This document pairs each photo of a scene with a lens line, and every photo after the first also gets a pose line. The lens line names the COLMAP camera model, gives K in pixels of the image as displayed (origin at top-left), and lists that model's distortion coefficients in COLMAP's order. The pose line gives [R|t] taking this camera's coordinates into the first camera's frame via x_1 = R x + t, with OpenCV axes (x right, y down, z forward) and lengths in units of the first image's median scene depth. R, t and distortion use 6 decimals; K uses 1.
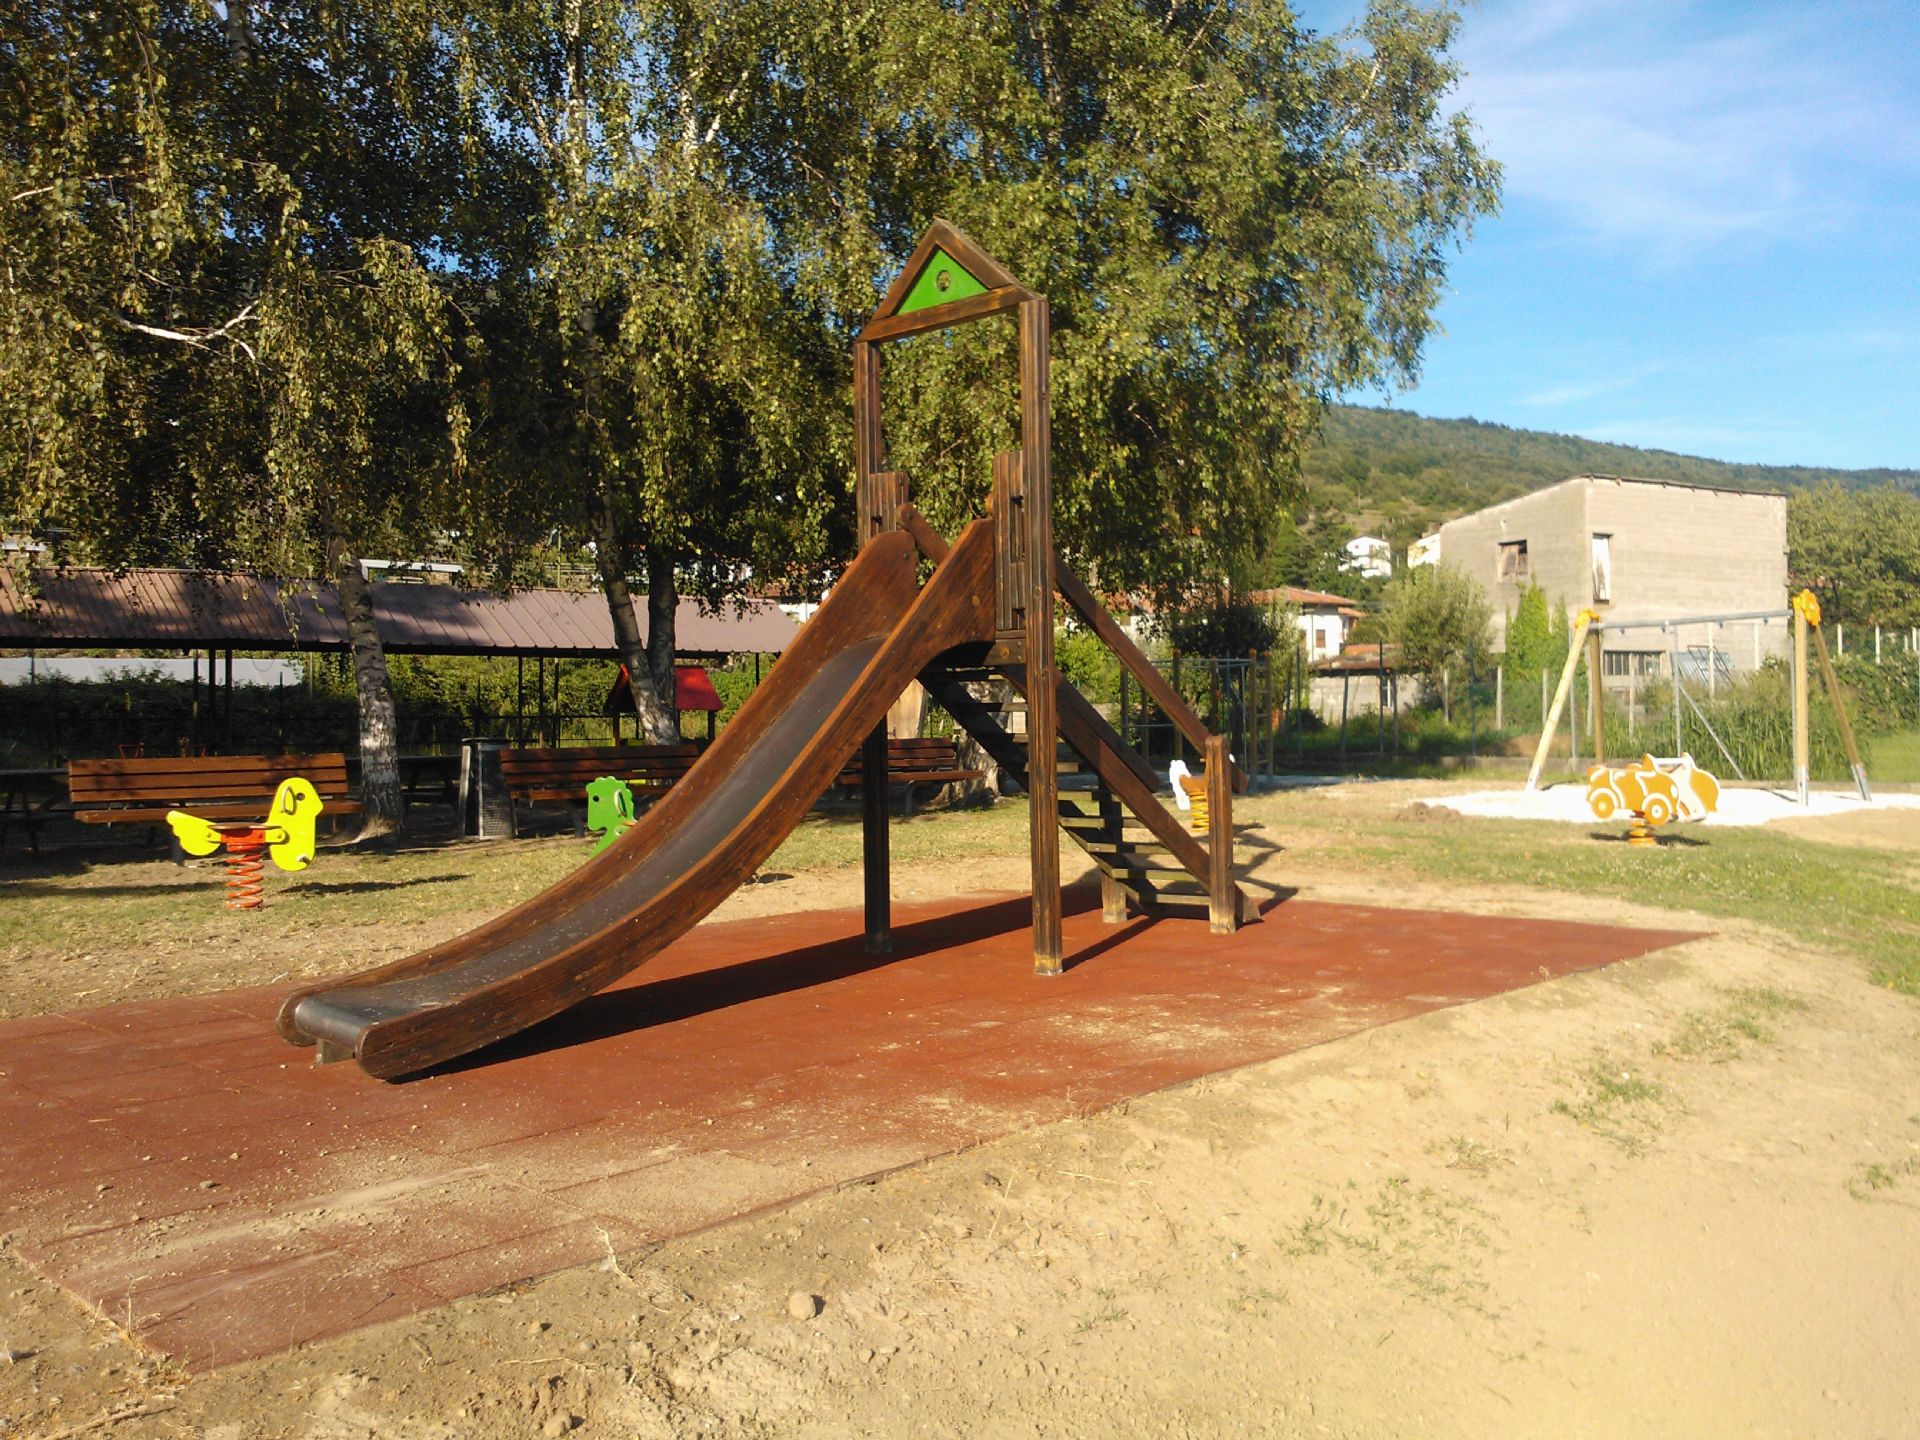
lens RADIAL K [[1698.9, 0, 957.3], [0, 1698.9, 721.1], [0, 0, 1]] dist [0.009633, -0.016990]
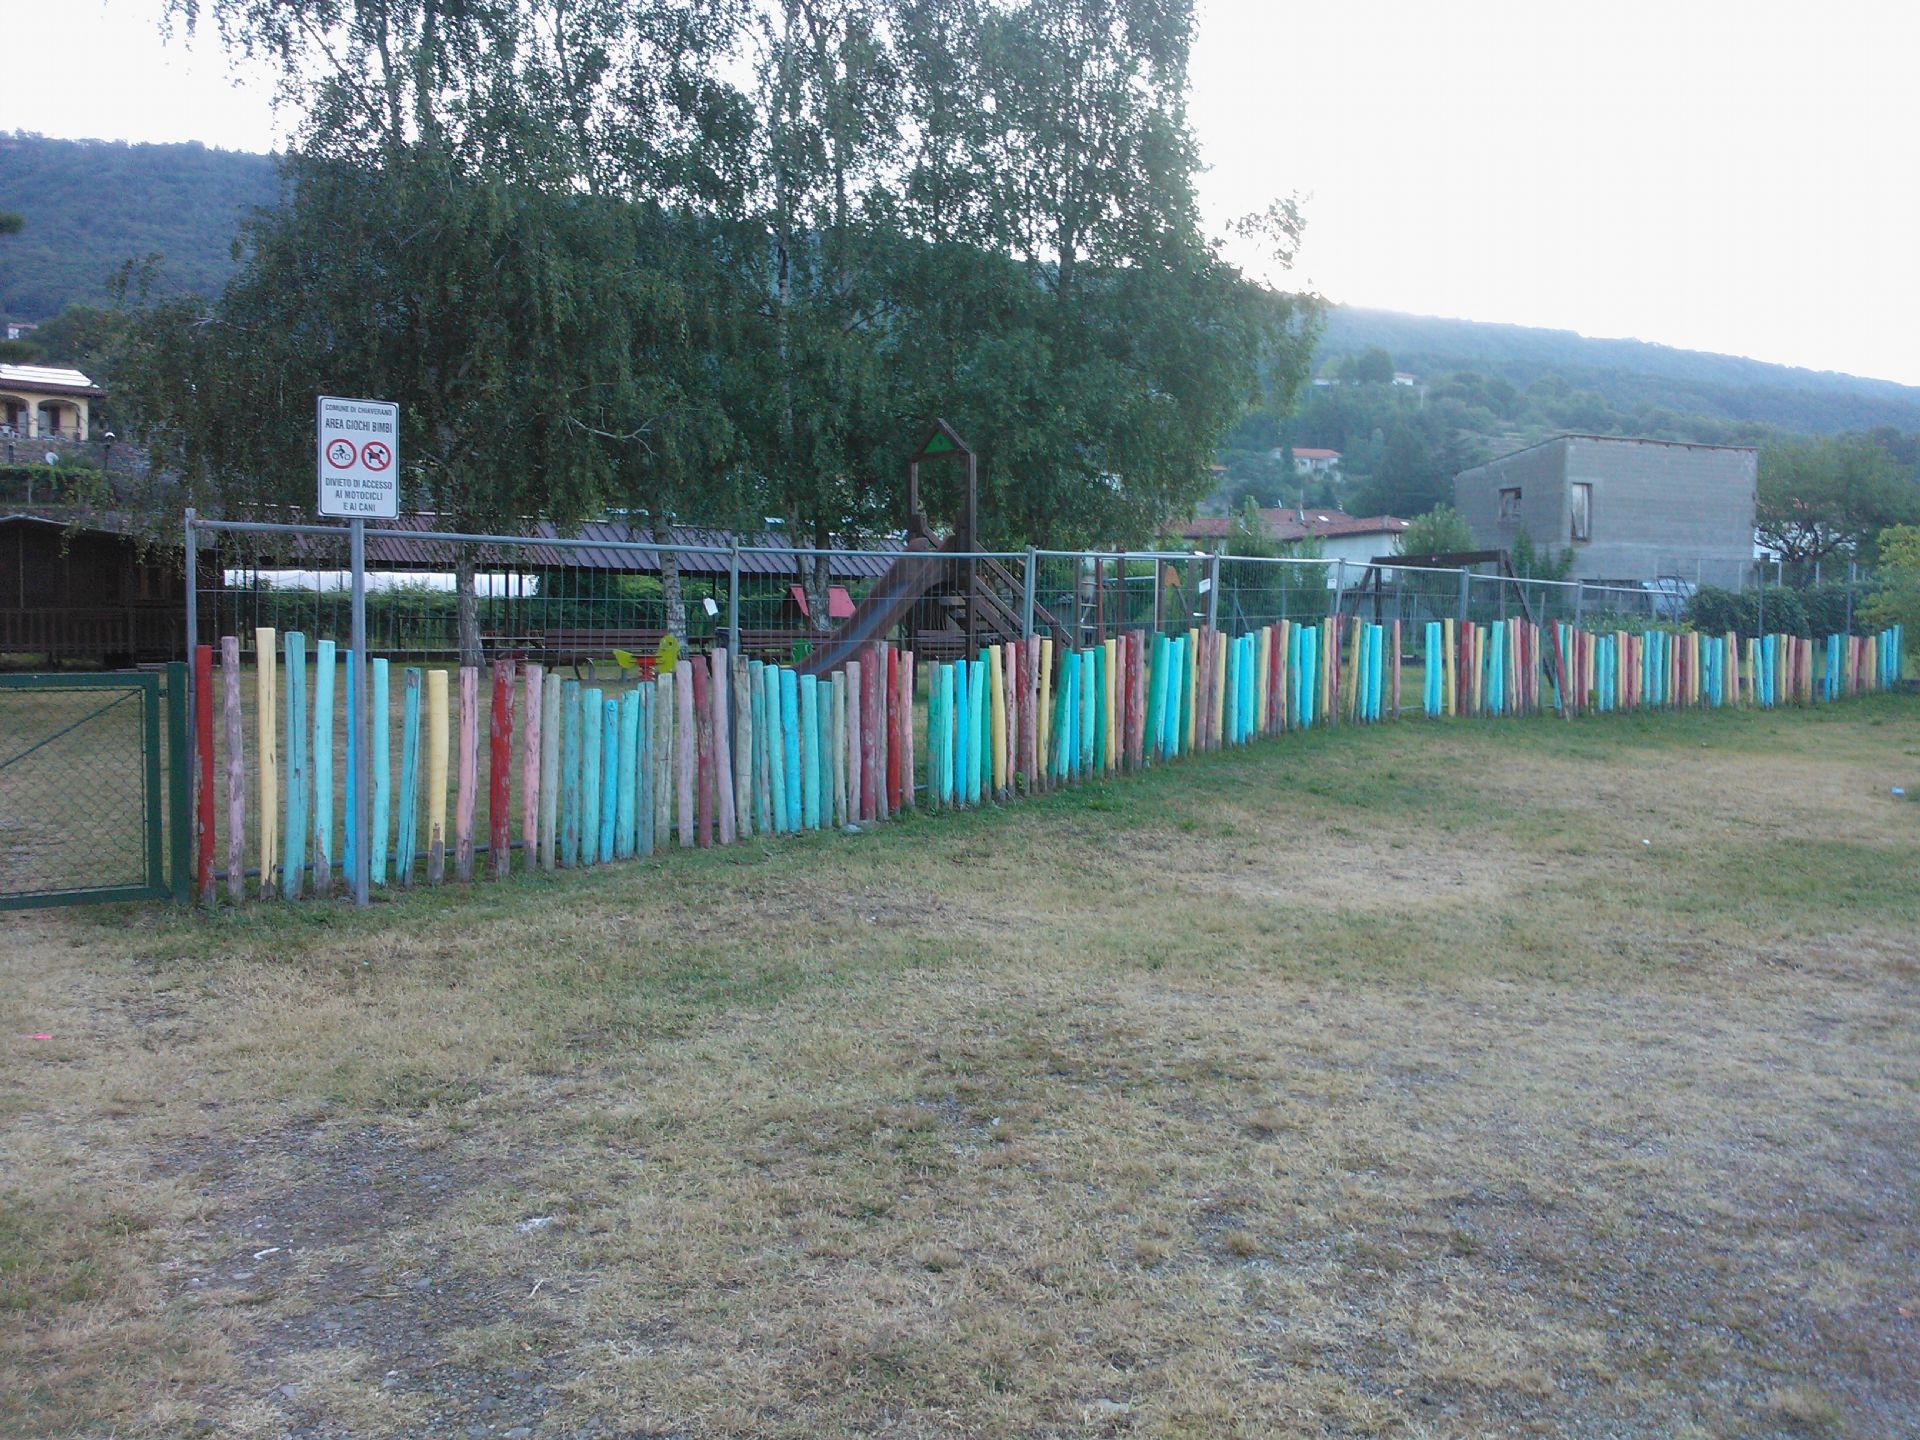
lens RADIAL K [[1698.9, 0, 959.9], [0, 1698.9, 712.7], [0, 0, 1]] dist [0.009633, -0.016990]
pose [[0.996777, 0.016482, -0.078512, 0.036025], [-0.013140, 0.998993, 0.042893, 0.006886], [0.079140, -0.041723, 0.995990, -0.248303]]
